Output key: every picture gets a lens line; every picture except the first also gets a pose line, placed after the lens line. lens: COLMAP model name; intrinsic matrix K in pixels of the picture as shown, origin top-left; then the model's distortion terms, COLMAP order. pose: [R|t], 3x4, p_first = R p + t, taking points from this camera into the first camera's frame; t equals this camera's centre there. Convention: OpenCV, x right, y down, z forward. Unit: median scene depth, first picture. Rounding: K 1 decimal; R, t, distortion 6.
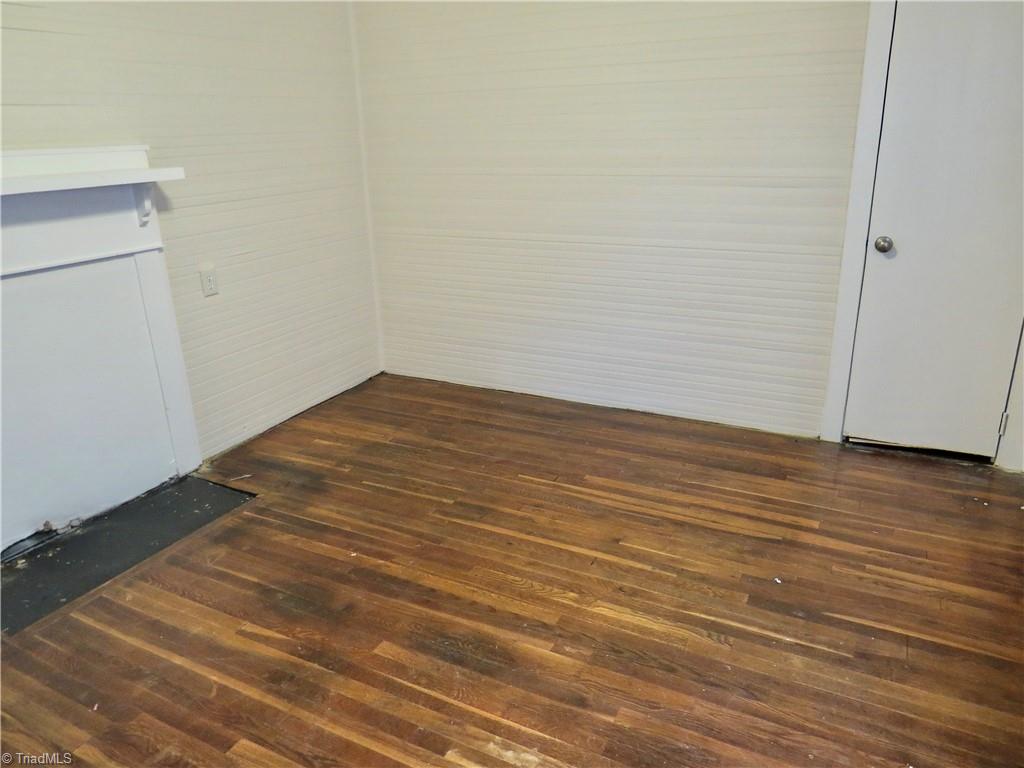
lens RADIAL K [[734.5, 0, 512.0], [0, 734.5, 384.0], [0, 0, 1]] dist [-0.008882, 0.002452]
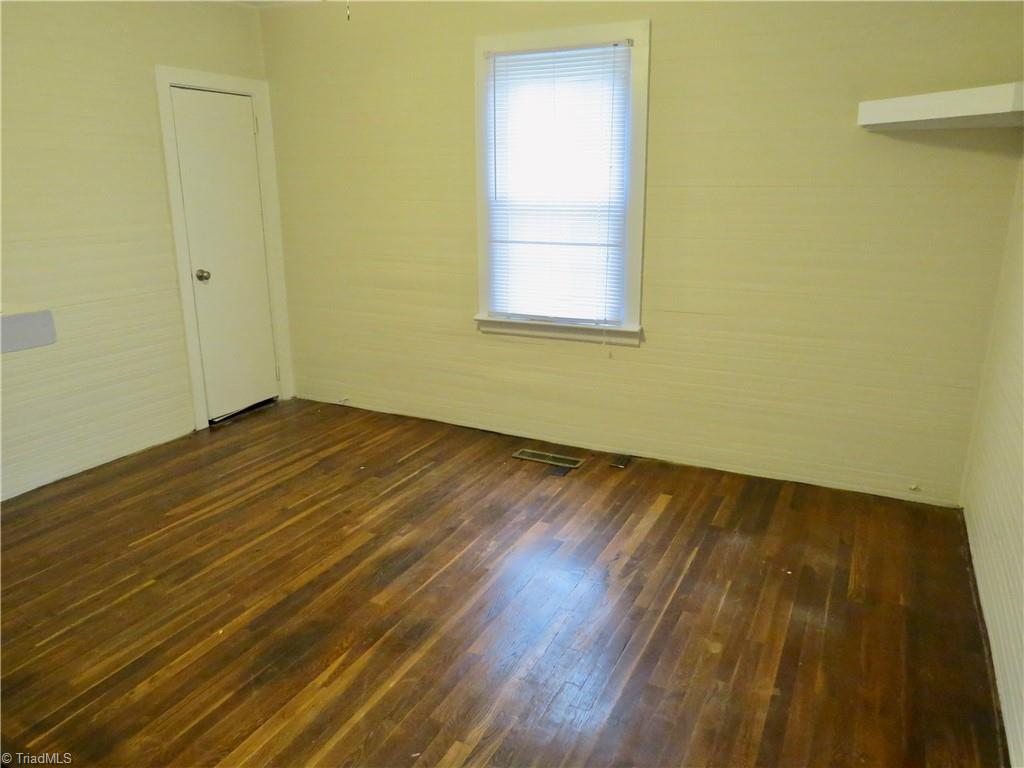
lens RADIAL K [[734.5, 0, 512.0], [0, 734.5, 384.0], [0, 0, 1]] dist [-0.008882, 0.002452]
pose [[-0.021632, -0.242045, 0.970024, -1.028524], [0.329338, 0.914372, 0.235503, -0.150719], [-0.943964, 0.324560, 0.059935, 0.477130]]
